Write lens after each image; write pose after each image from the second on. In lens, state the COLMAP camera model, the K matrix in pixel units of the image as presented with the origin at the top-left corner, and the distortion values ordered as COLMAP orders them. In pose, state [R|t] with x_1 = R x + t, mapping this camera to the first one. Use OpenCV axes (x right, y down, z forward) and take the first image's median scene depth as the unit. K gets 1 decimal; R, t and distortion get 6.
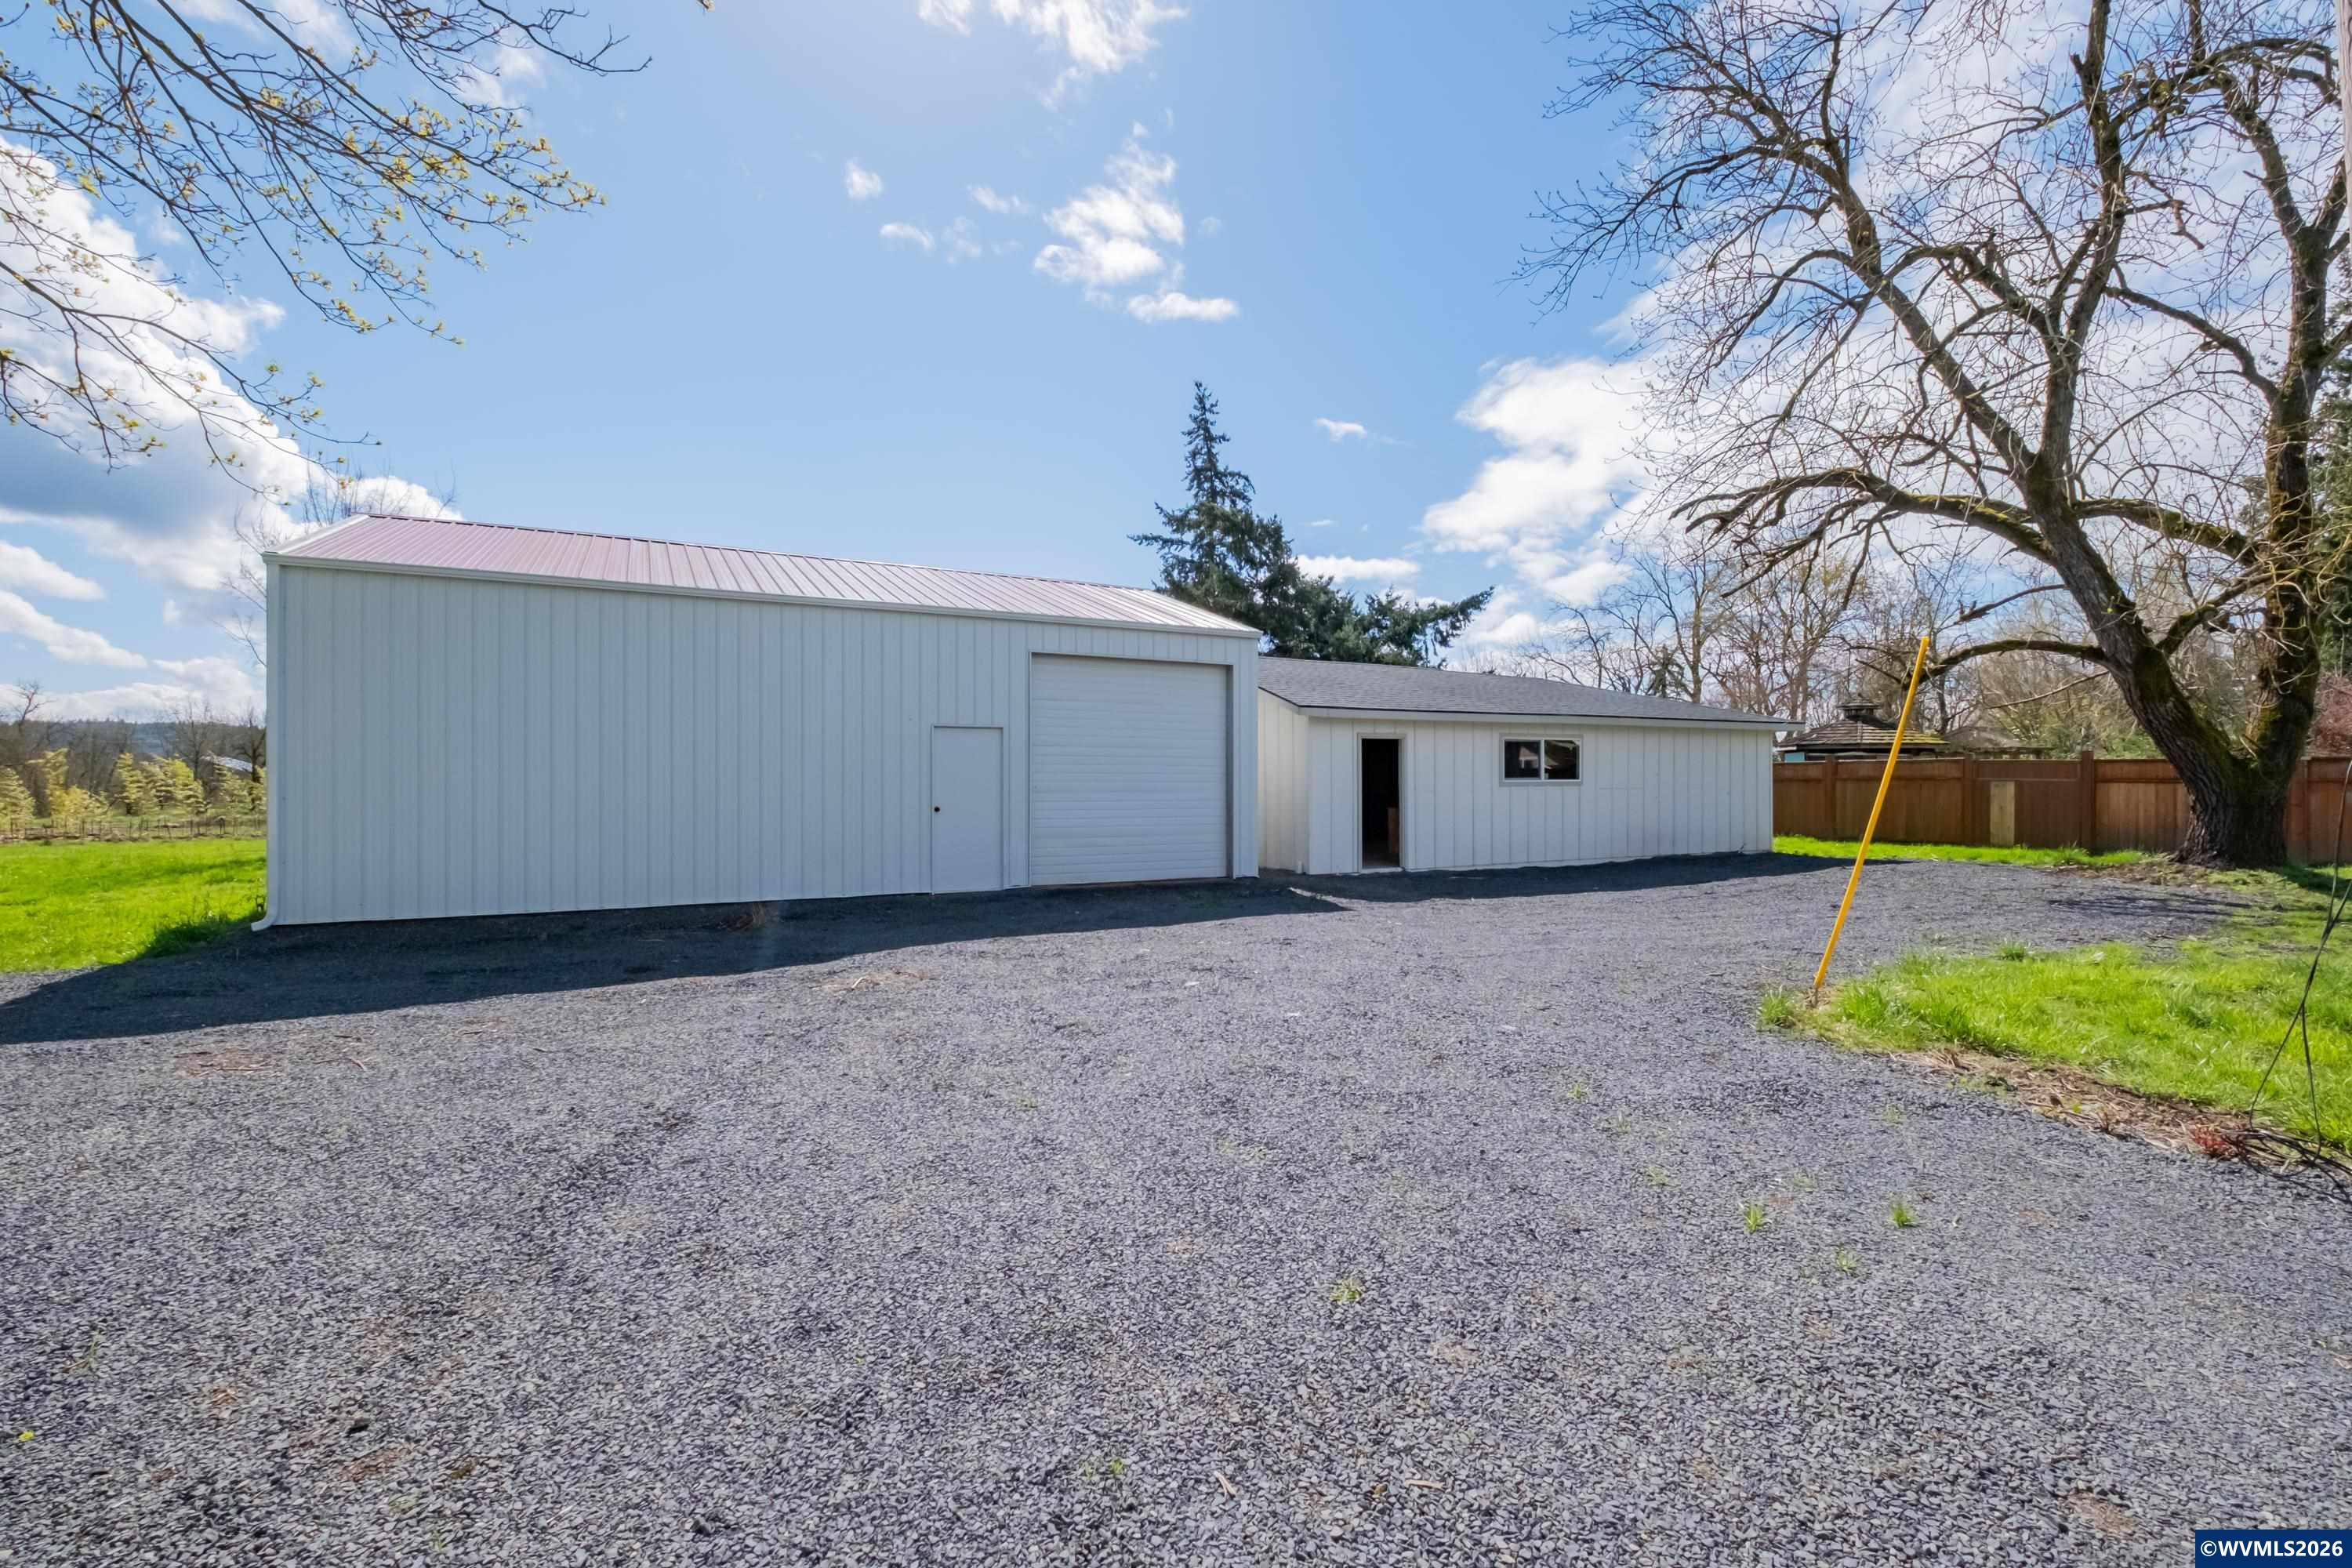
lens RADIAL K [[1013.0, 0, 1176.0], [0, 1013.0, 784.0], [0, 0, 1]] dist [-0.000397, -0.000174]
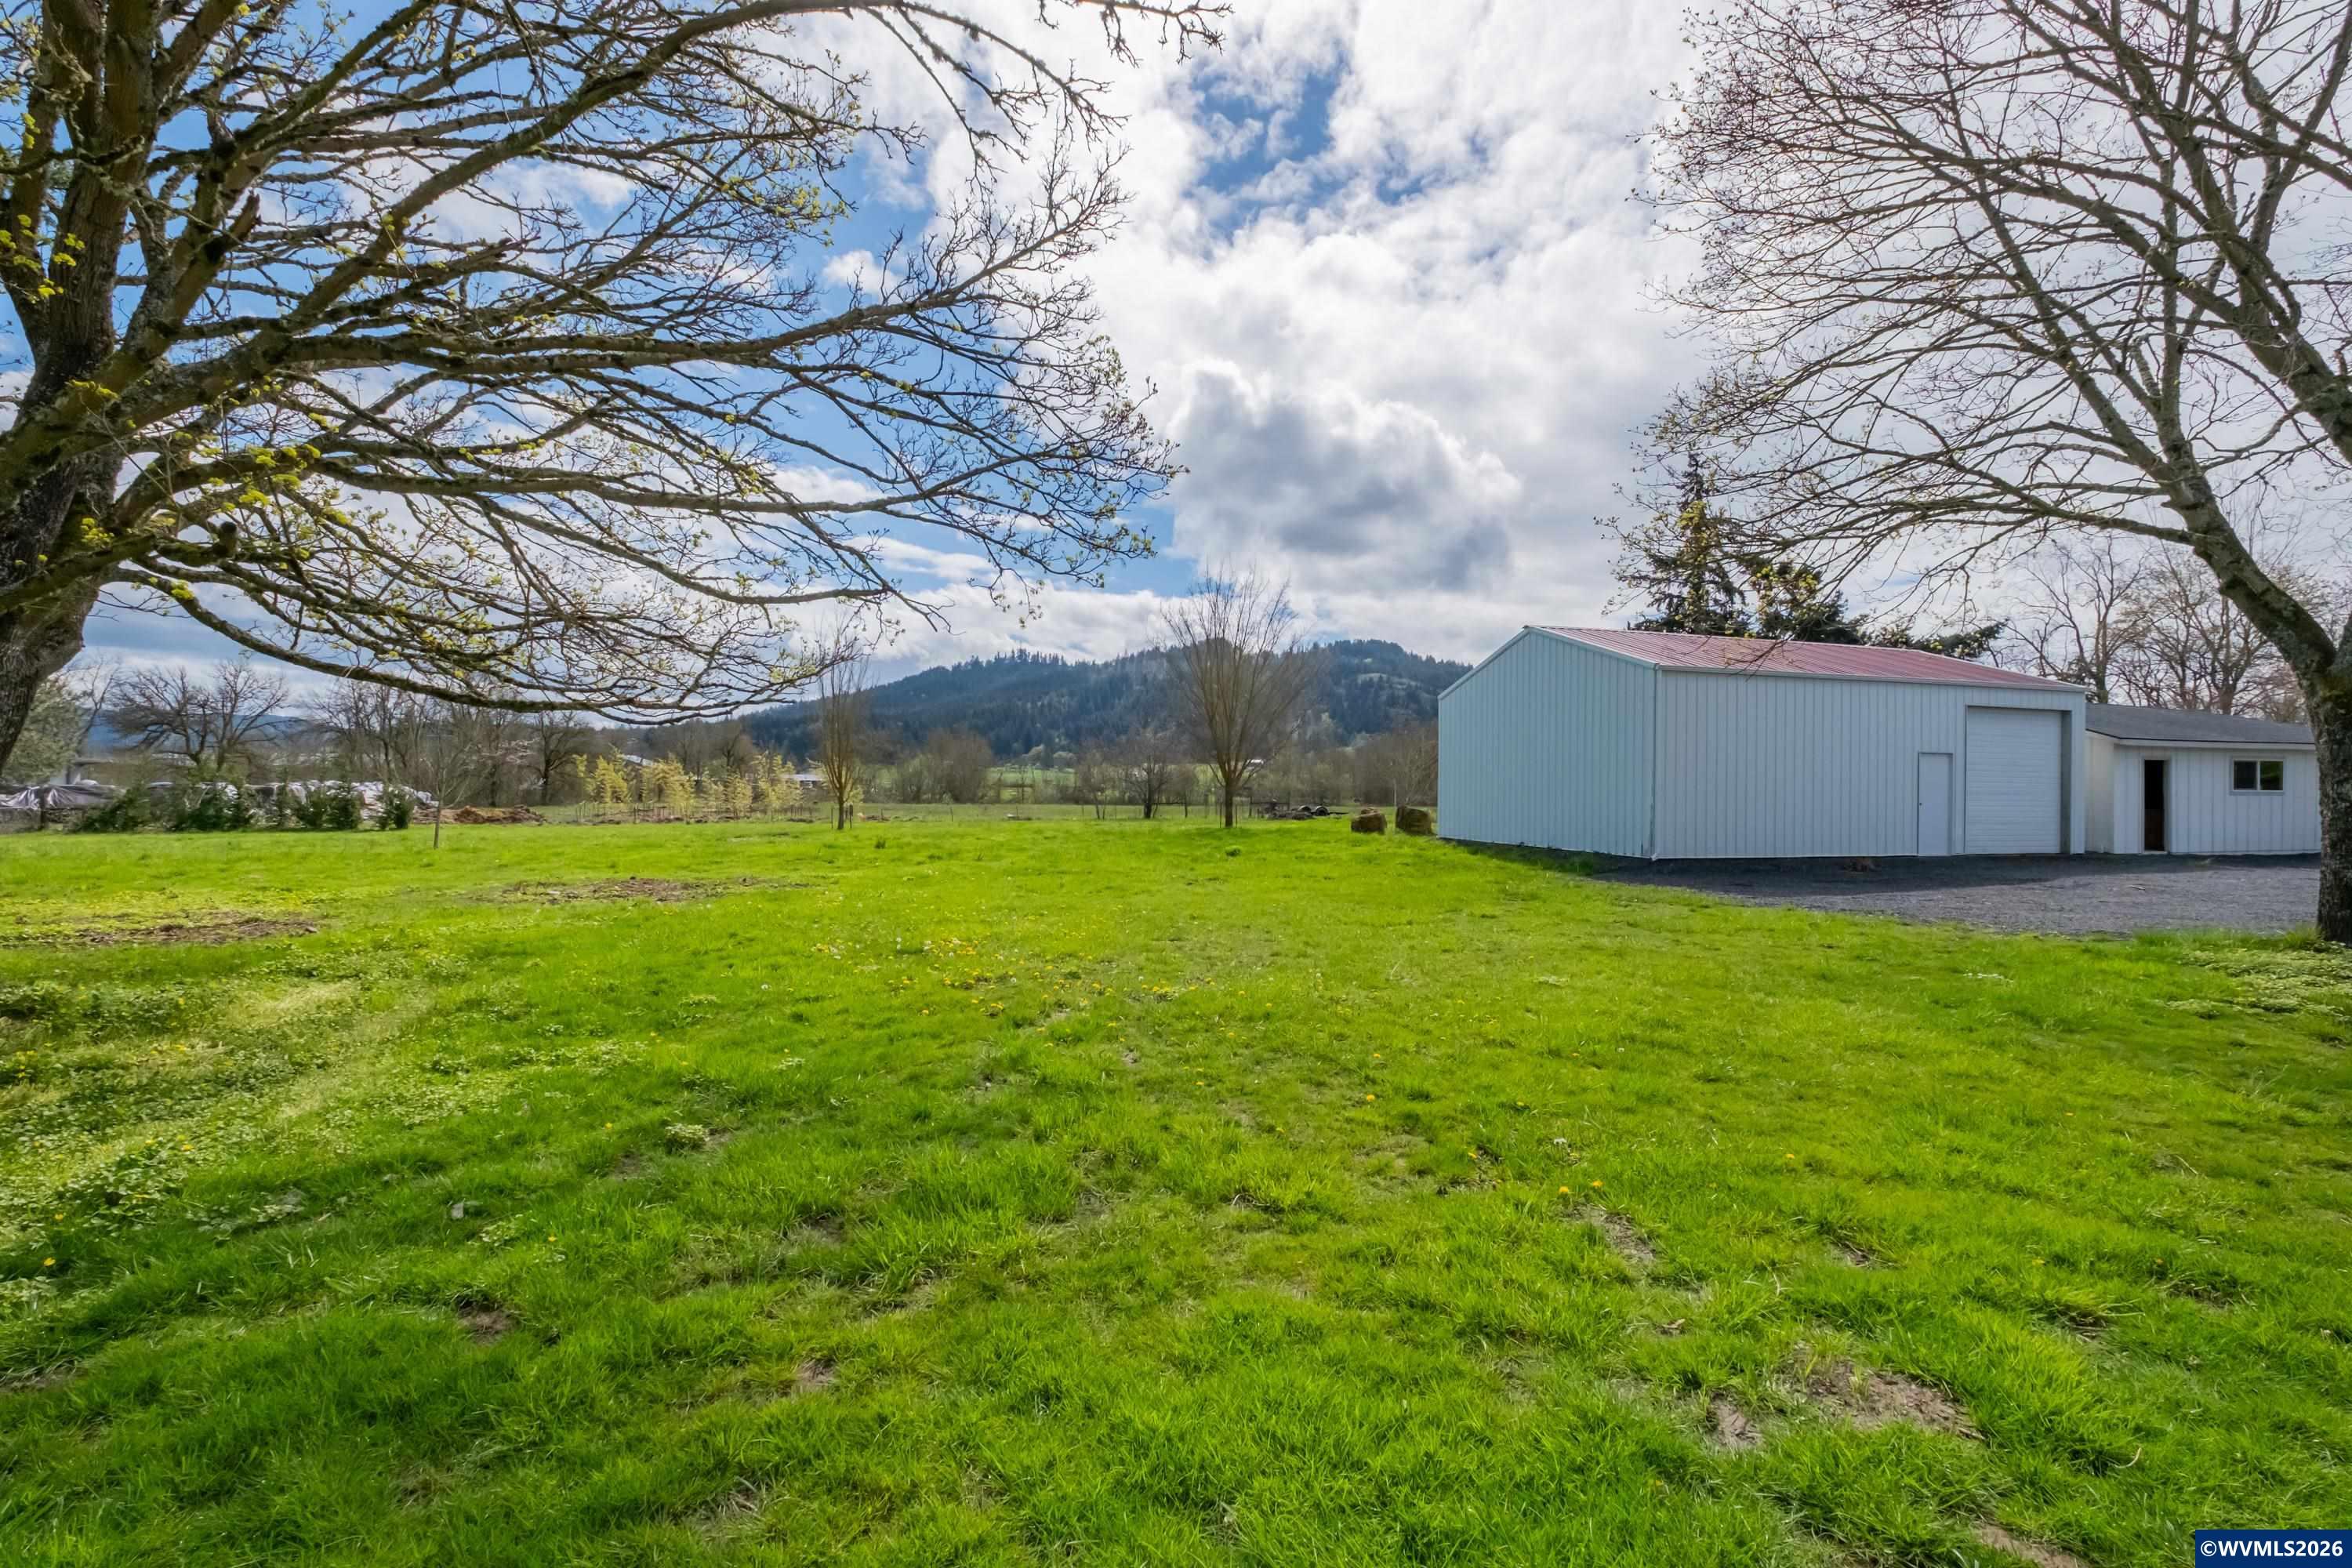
lens RADIAL K [[982.6, 0, 1176.0], [0, 982.6, 784.0], [0, 0, 1]] dist [-0.018908, -0.000060]
pose [[0.978229, 0.011257, -0.207225, -0.849206], [-0.011125, 0.999936, 0.001803, 0.001508], [0.207232, 0.000542, 0.978292, -0.596924]]
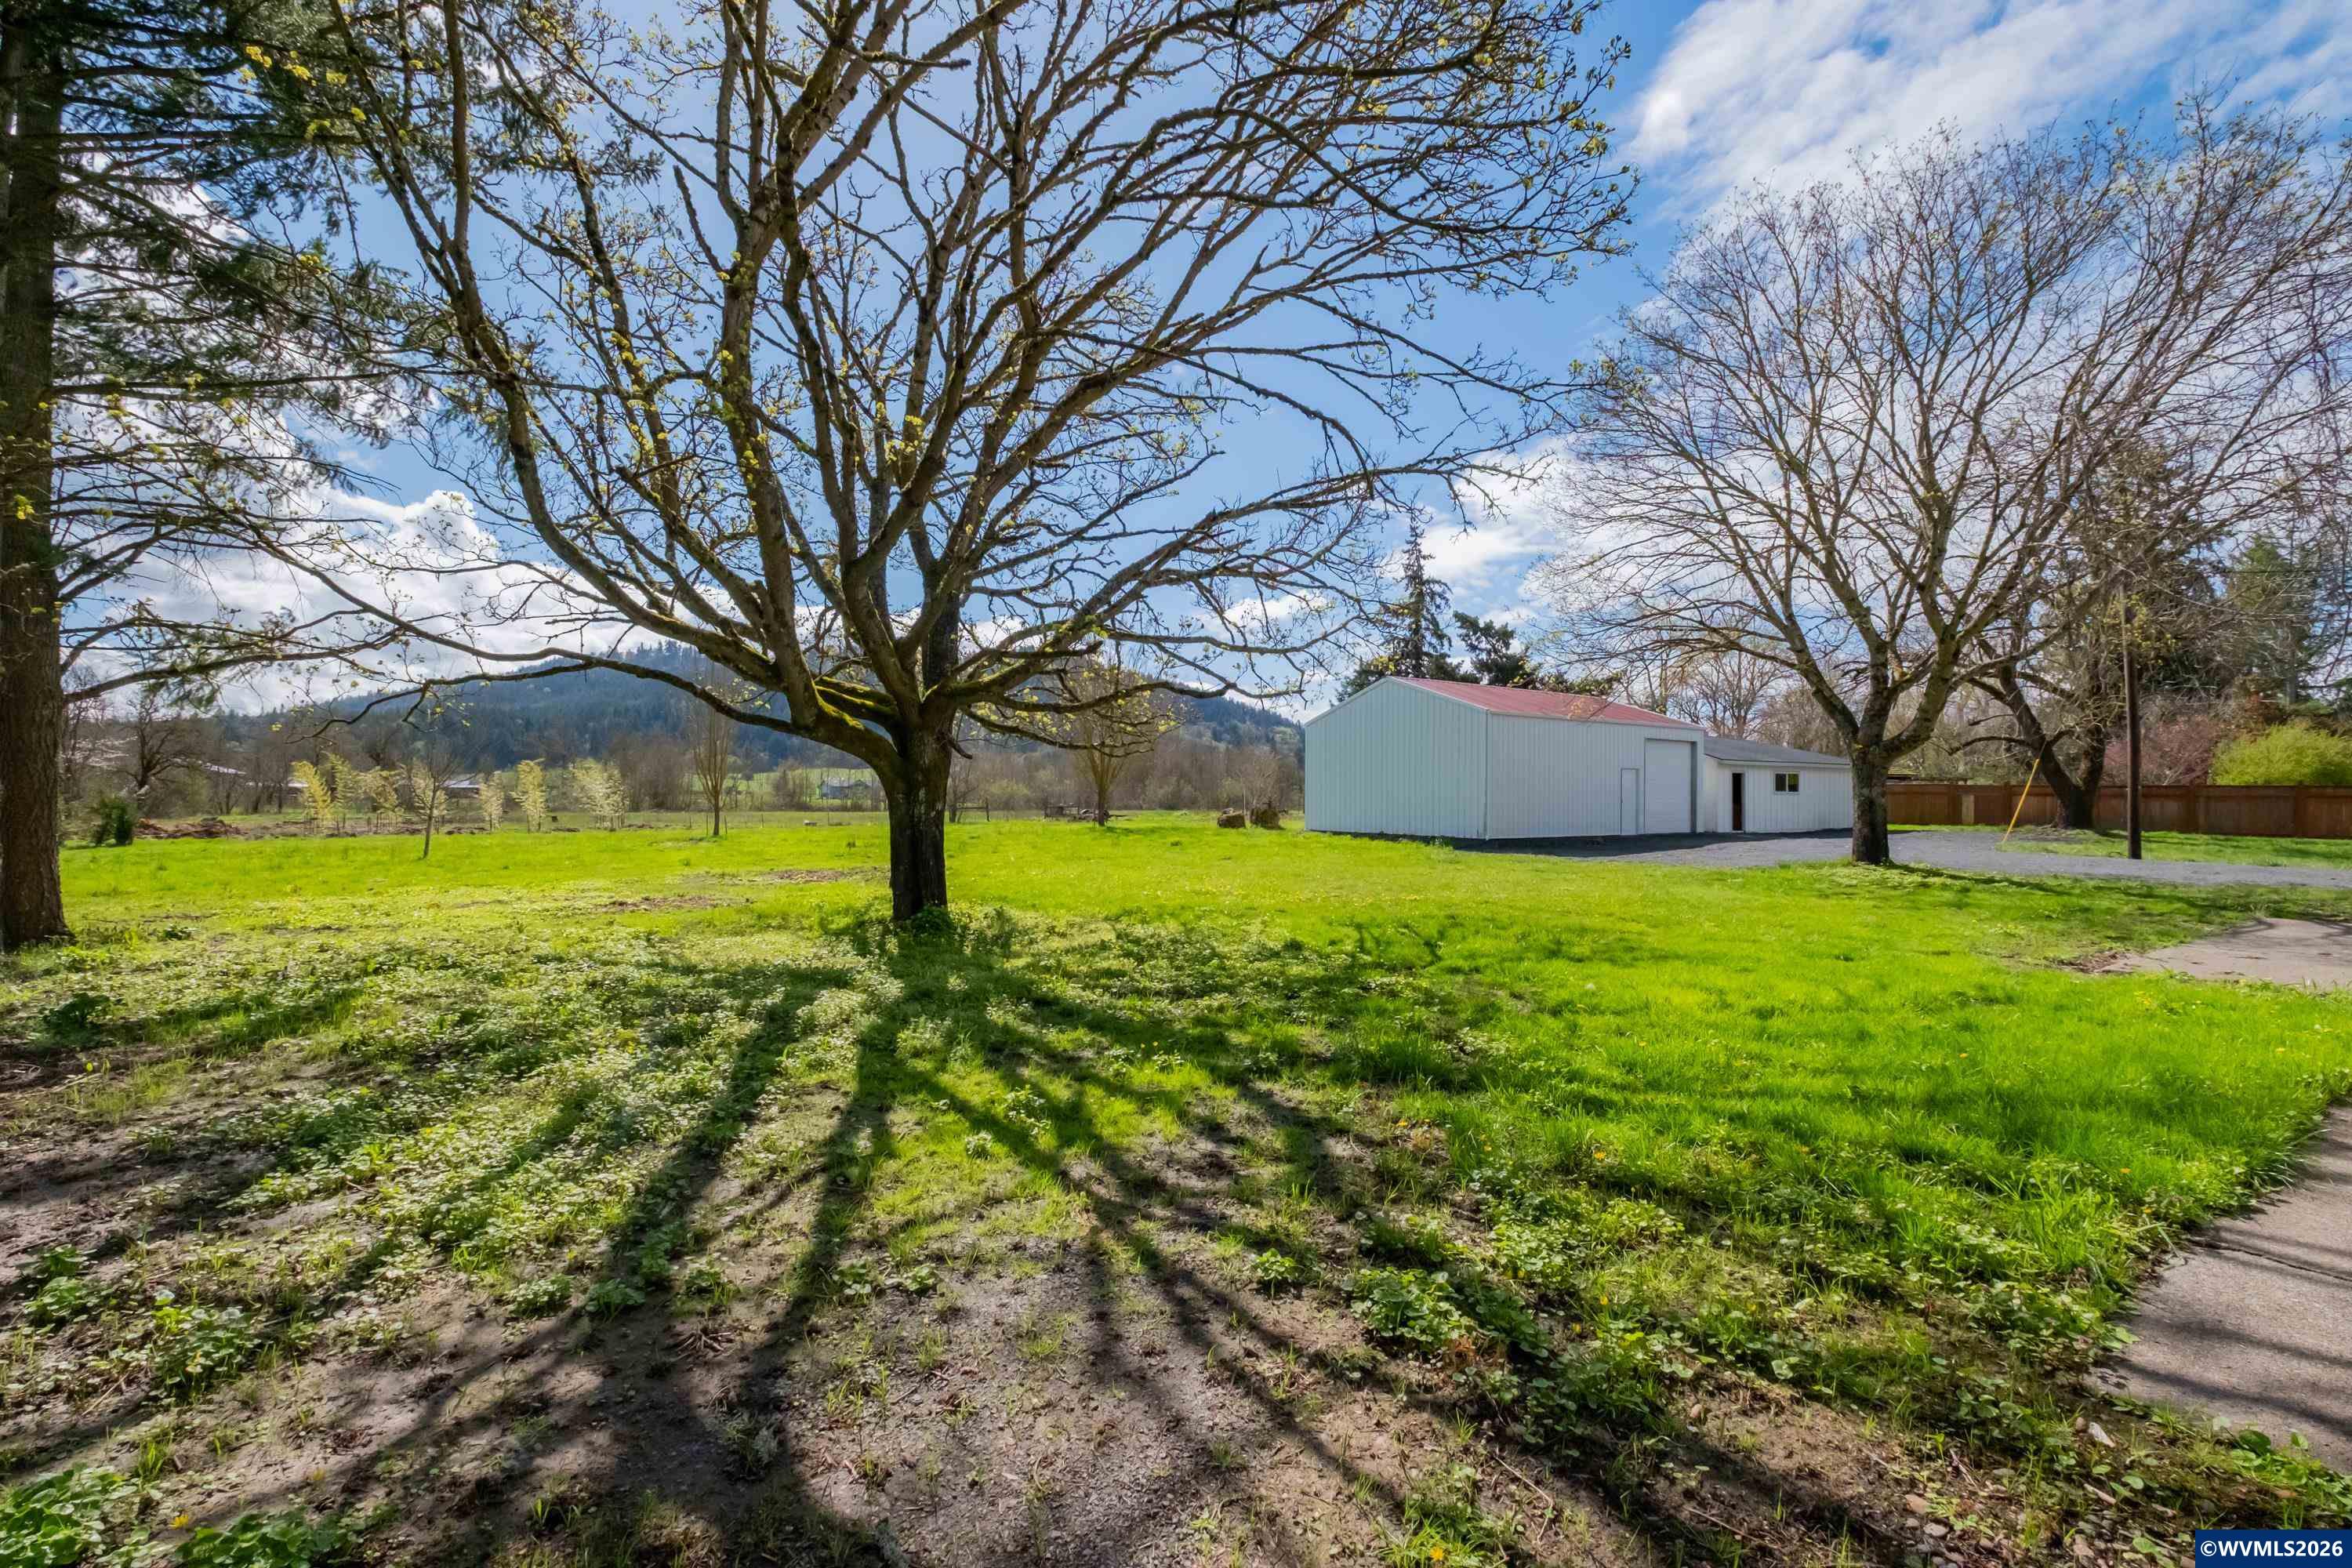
lens RADIAL K [[1002.9, 0, 1176.0], [0, 1002.9, 784.0], [0, 0, 1]] dist [-0.001512, -0.000228]
pose [[0.991609, 0.008777, 0.128976, -1.304255], [-0.008169, 0.999953, -0.005246, 0.000057], [-0.129016, 0.004148, 0.991634, -1.033082]]
